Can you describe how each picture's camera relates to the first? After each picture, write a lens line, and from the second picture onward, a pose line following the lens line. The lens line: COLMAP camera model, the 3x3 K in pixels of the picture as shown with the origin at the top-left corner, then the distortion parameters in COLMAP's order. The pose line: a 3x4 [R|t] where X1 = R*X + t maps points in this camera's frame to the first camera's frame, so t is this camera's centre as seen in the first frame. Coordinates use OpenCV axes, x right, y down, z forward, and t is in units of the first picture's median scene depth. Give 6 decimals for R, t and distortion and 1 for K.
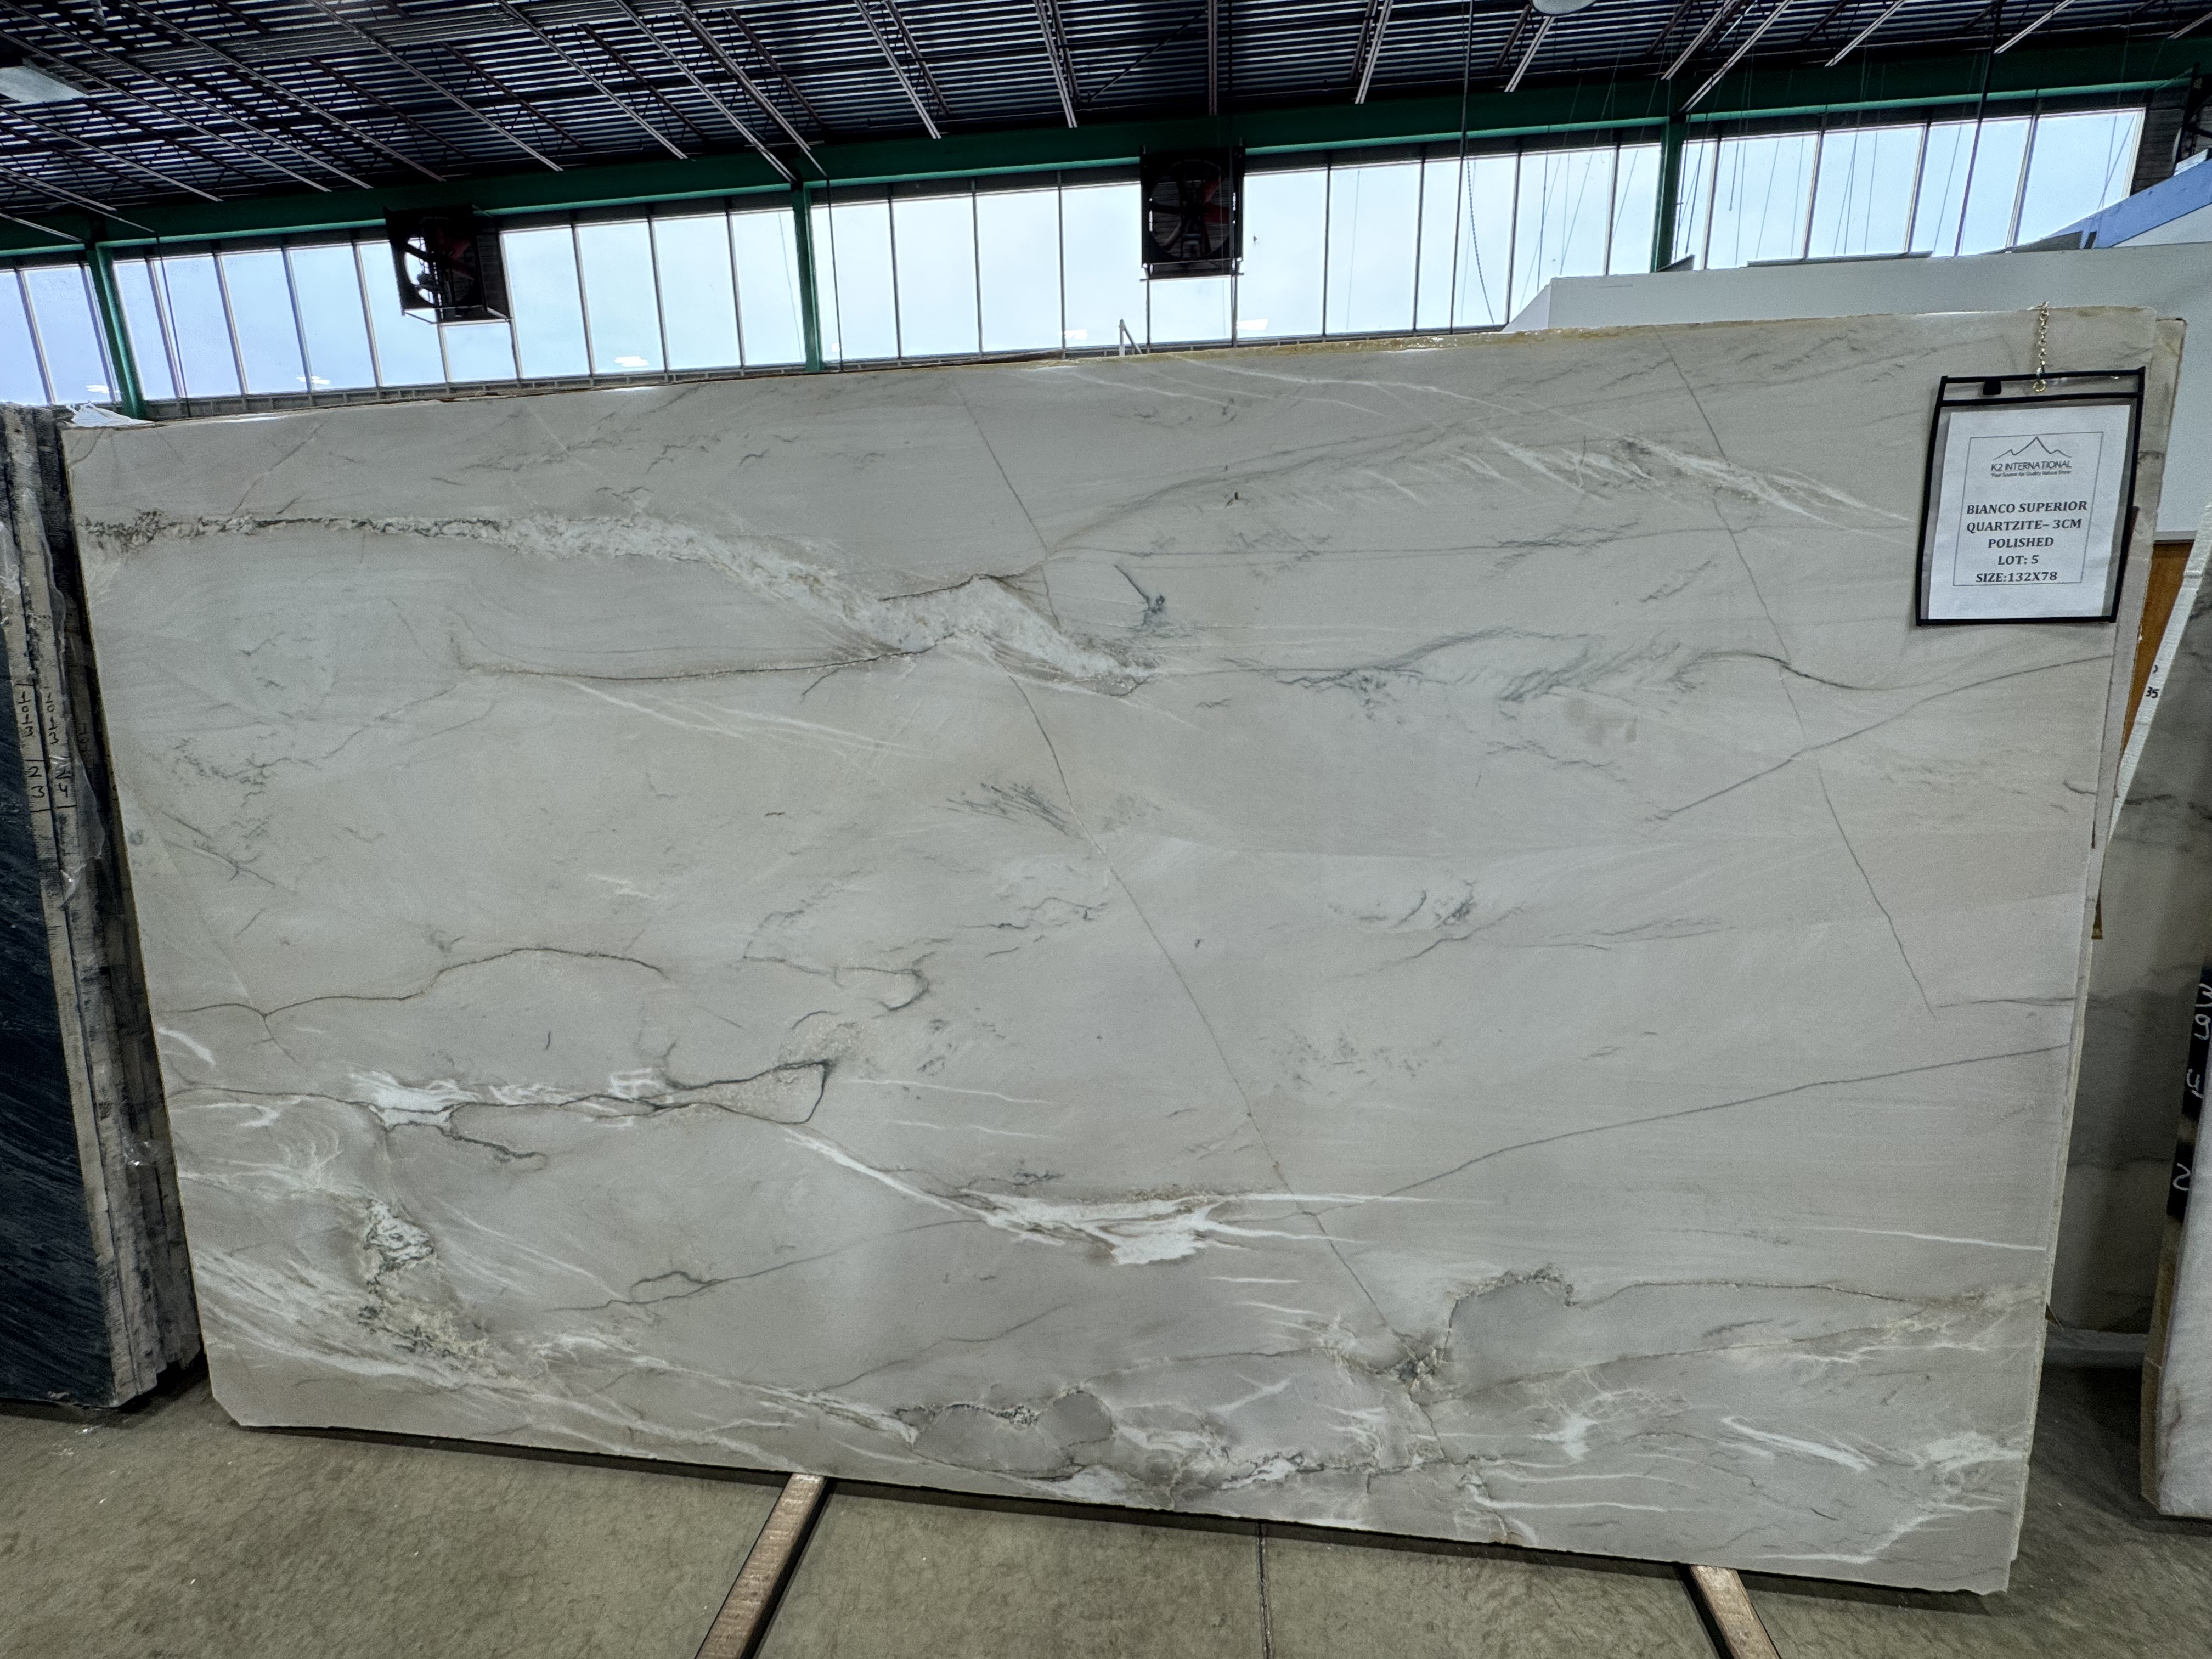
lens RADIAL K [[900.1, 0, 1113.5], [0, 900.1, 846.9], [0, 0, 1]] dist [-0.007148, 0.000501]
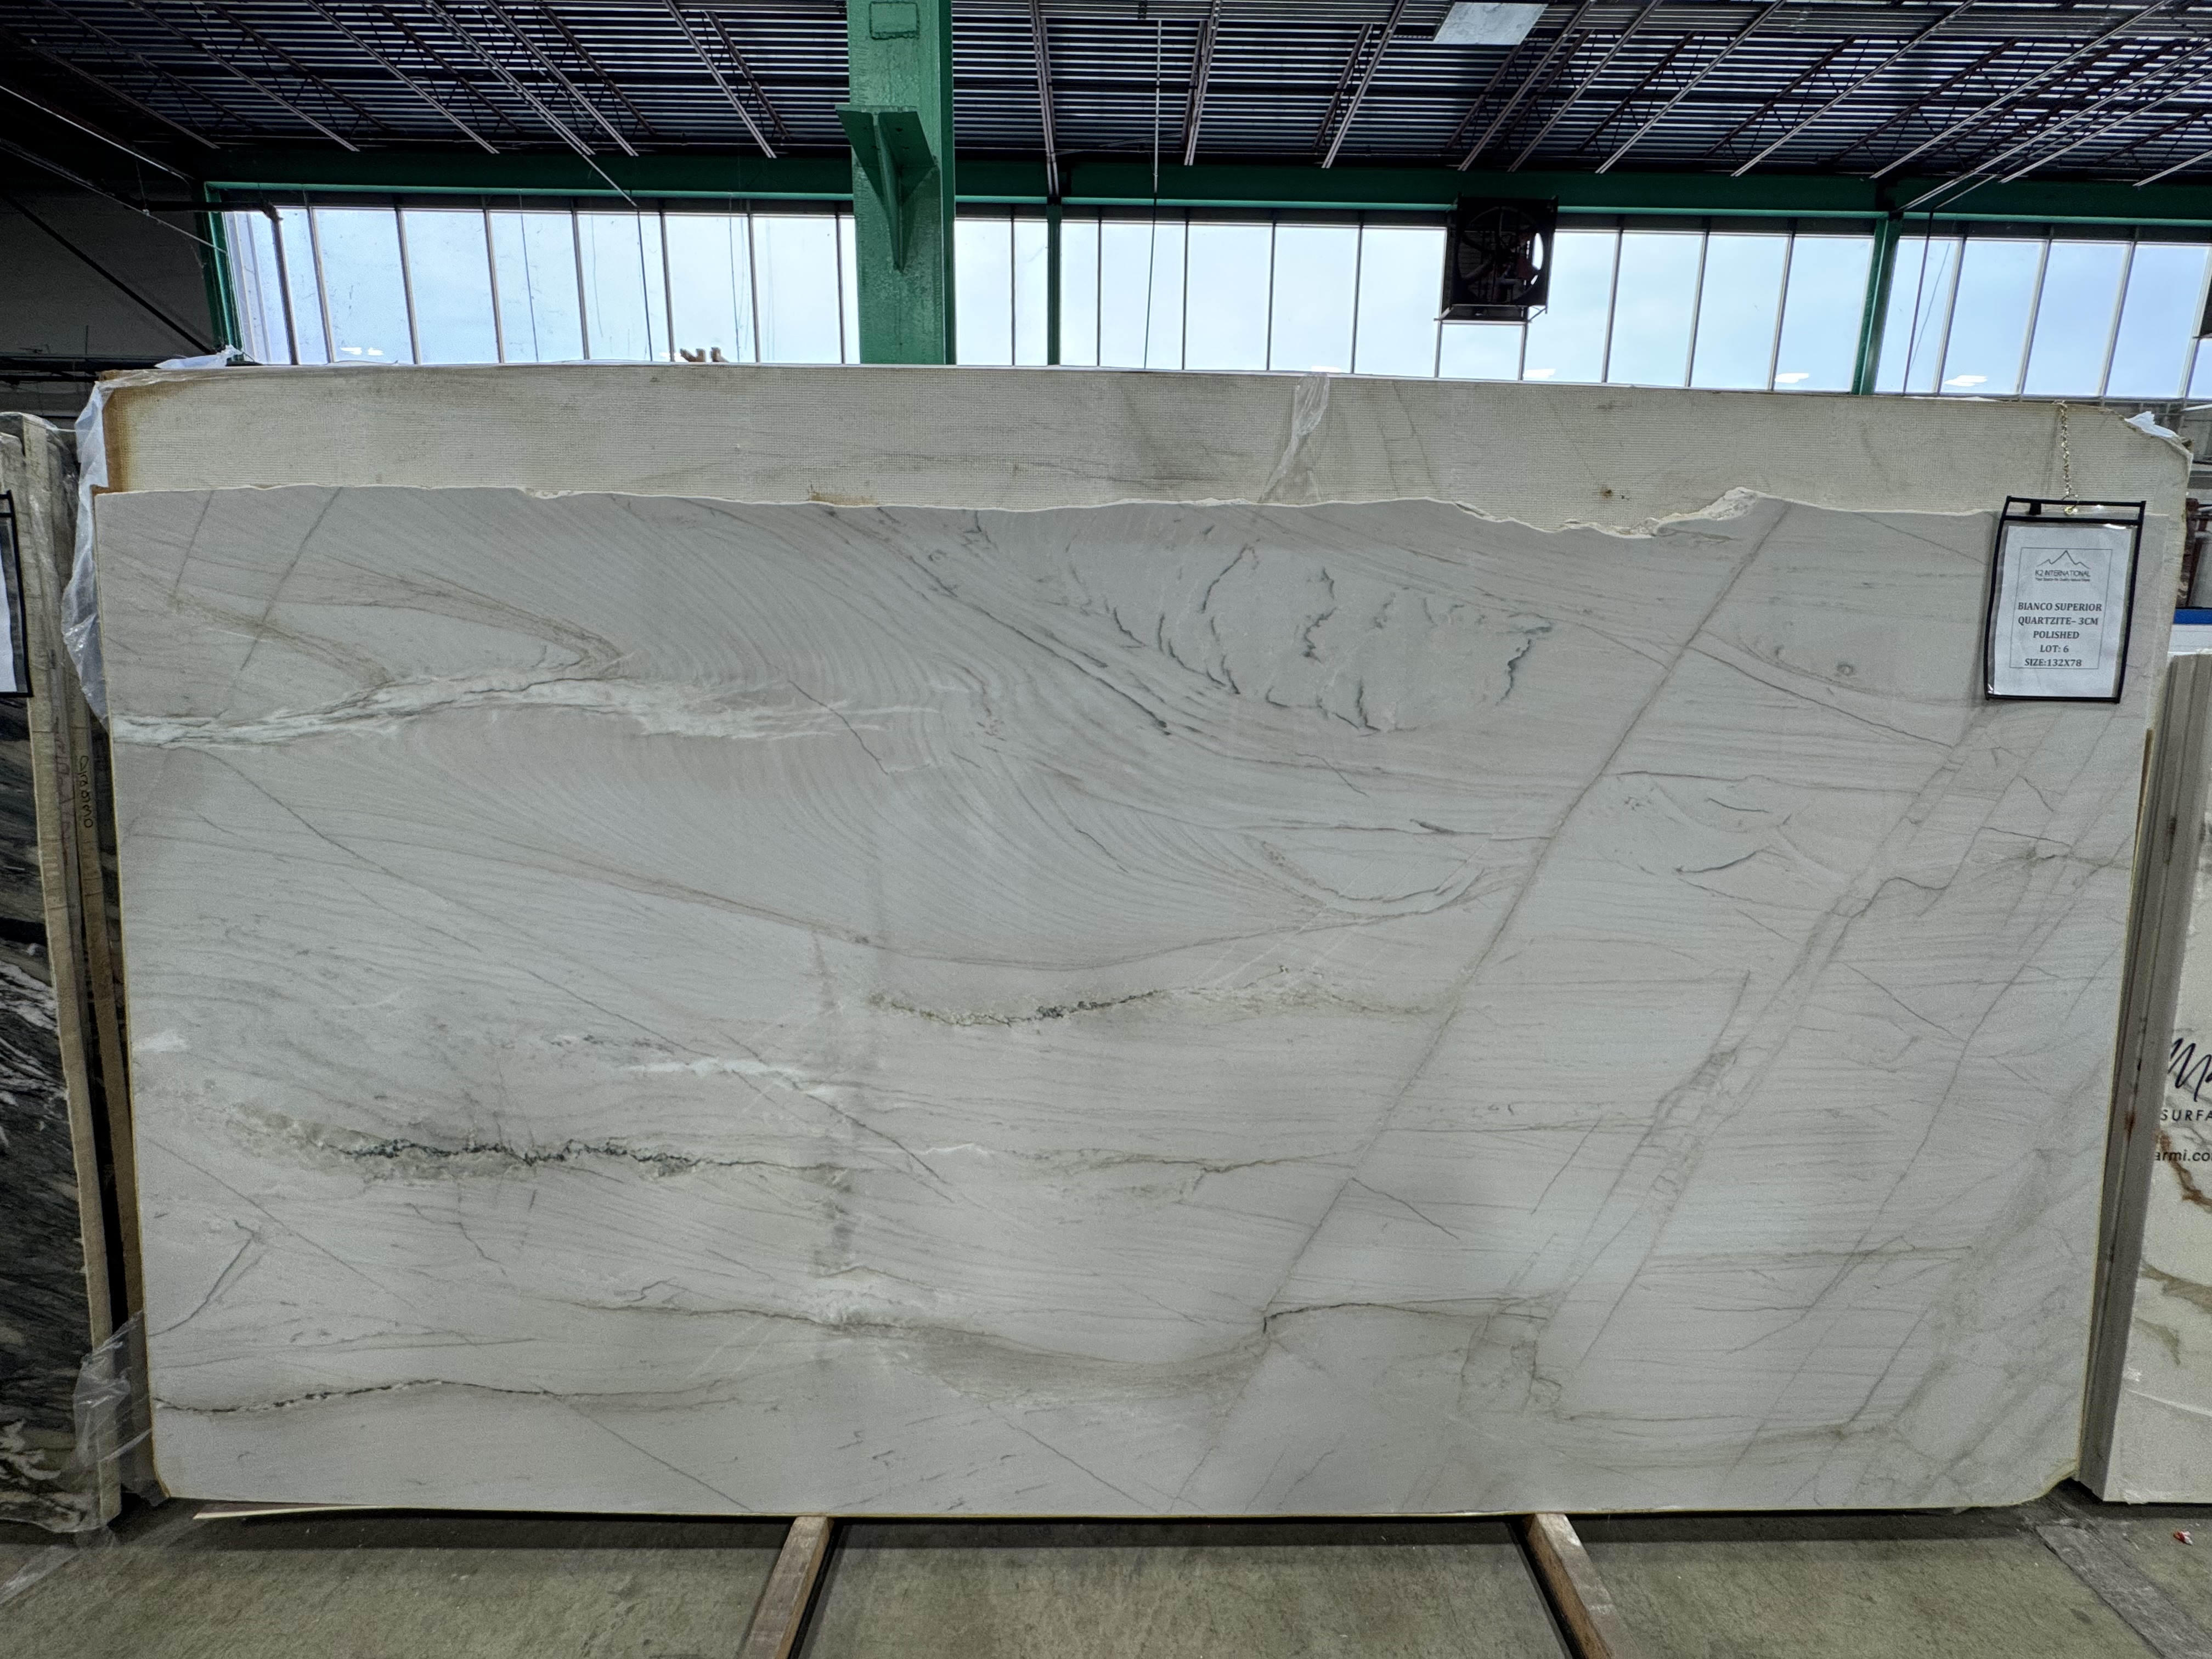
lens RADIAL K [[883.1, 0, 1093.8], [0, 883.1, 825.0], [0, 0, 1]] dist [-0.006335, 0.000899]
pose [[0.988754, -0.012960, 0.148987, -0.512739], [0.018664, 0.999143, -0.036950, -0.017091], [-0.148380, 0.039315, 0.988149, 0.074190]]
